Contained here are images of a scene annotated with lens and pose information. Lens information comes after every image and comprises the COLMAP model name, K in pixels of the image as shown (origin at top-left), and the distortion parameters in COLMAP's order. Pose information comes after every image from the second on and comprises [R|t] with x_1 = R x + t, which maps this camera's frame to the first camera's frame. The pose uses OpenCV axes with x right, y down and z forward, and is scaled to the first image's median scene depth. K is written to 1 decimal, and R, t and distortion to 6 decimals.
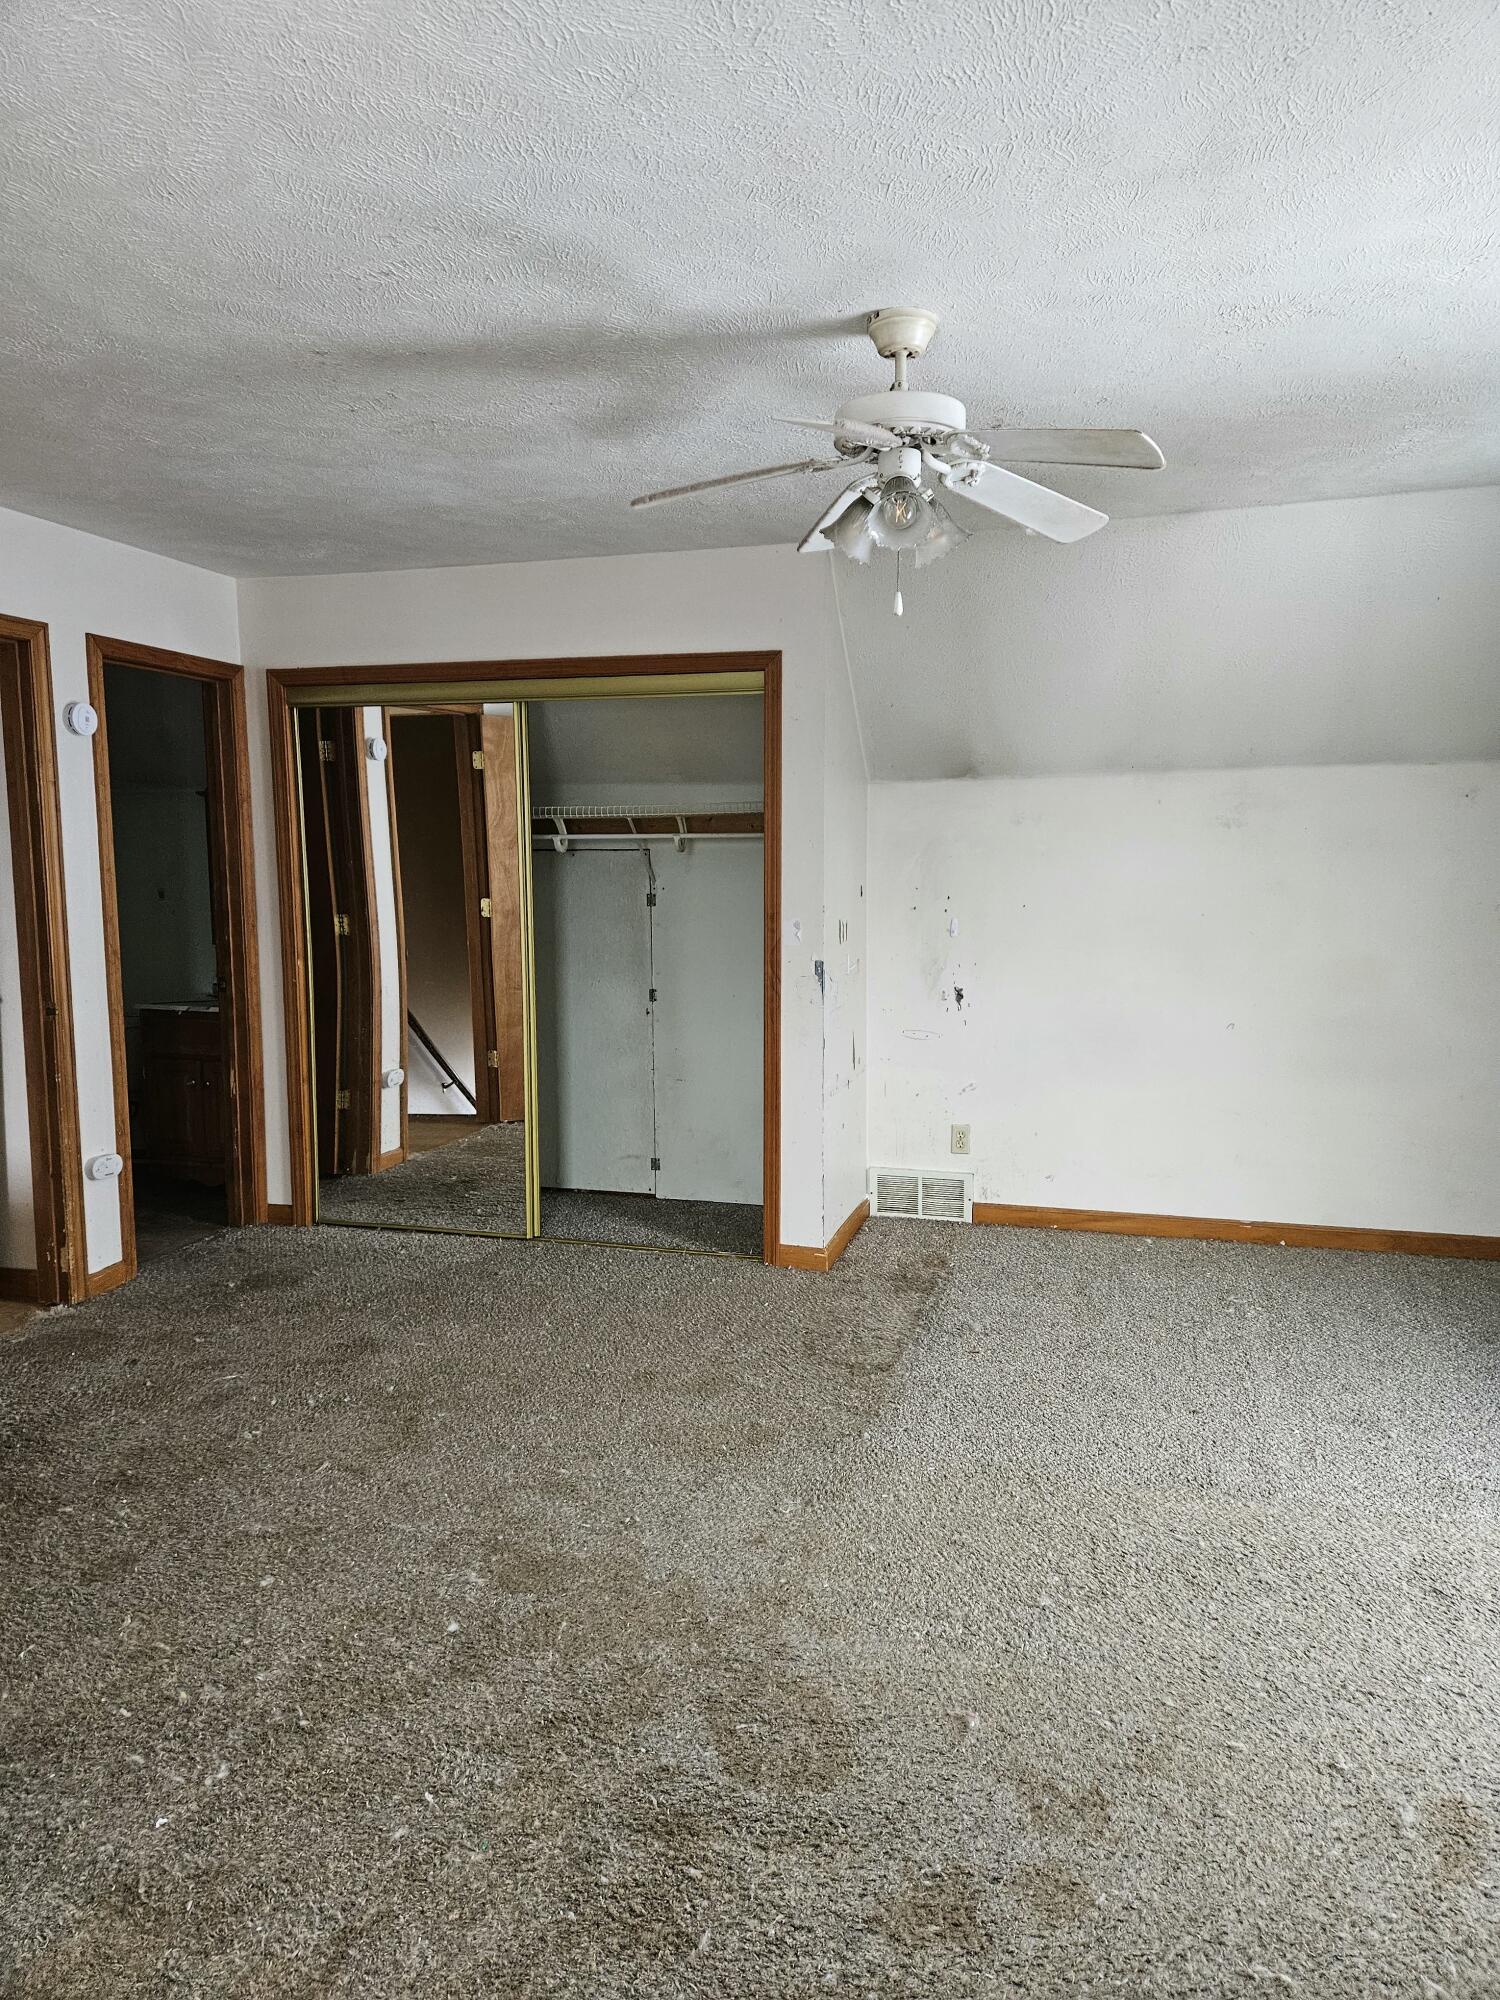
lens RADIAL K [[1329.7, 0, 748.0], [0, 1329.7, 1007.7], [0, 0, 1]] dist [0.082265, -0.059561]
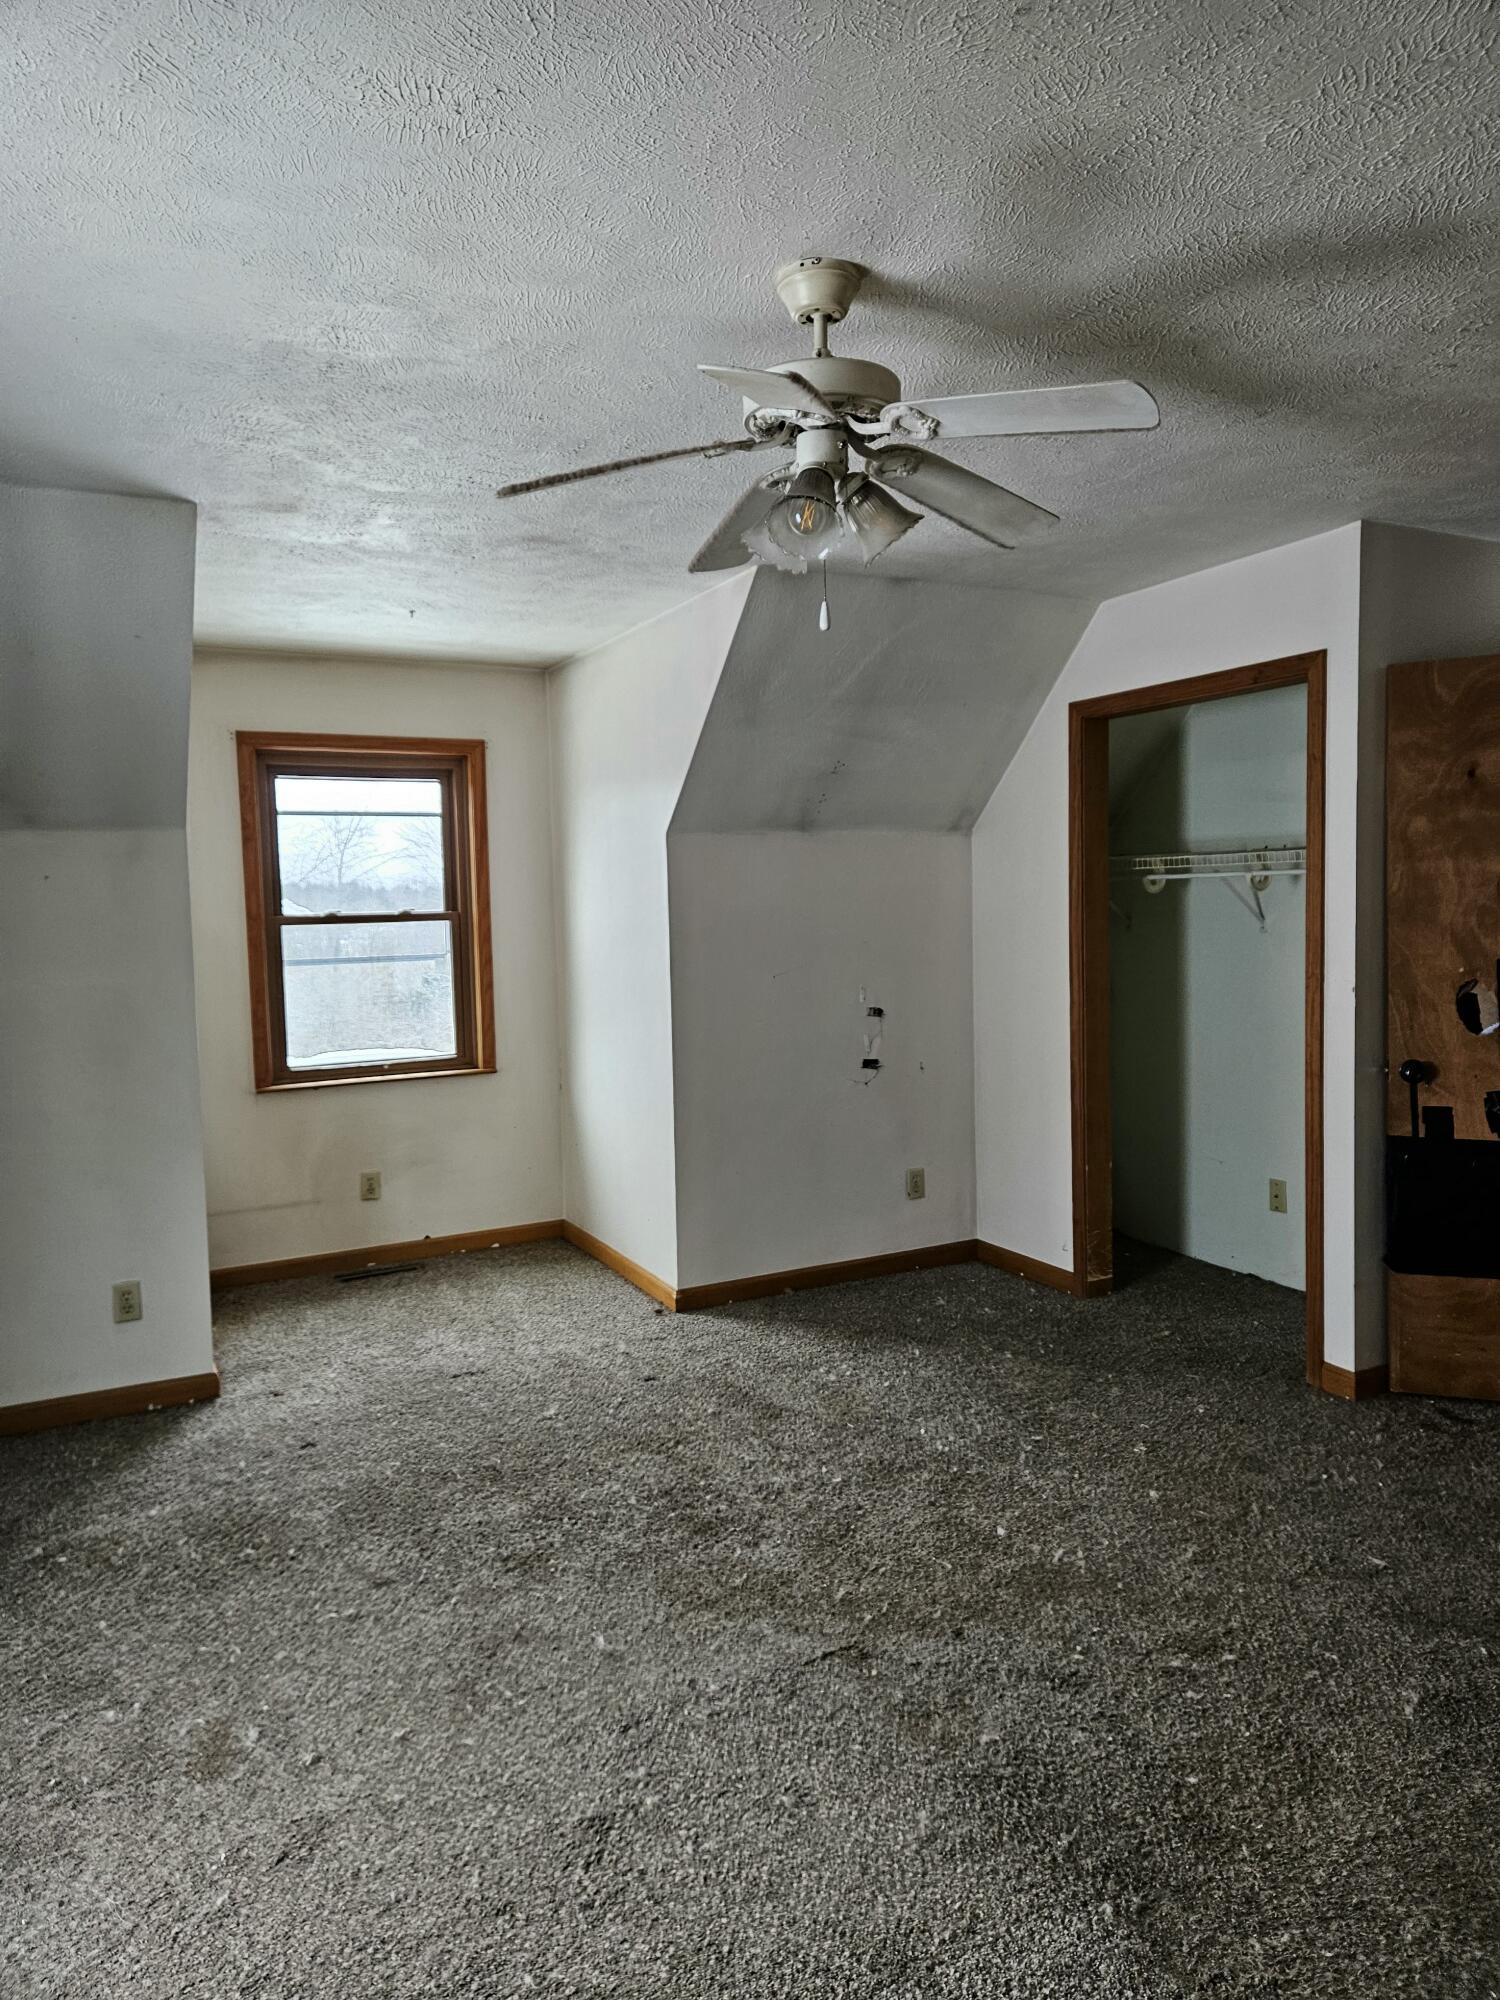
lens RADIAL K [[1329.7, 0, 748.0], [0, 1329.7, 1007.7], [0, 0, 1]] dist [0.082265, -0.059561]
pose [[-0.712625, 0.081006, -0.696852, 0.833075], [-0.049235, 0.985087, 0.164861, -0.222385], [0.699815, 0.151793, -0.698010, 1.775051]]
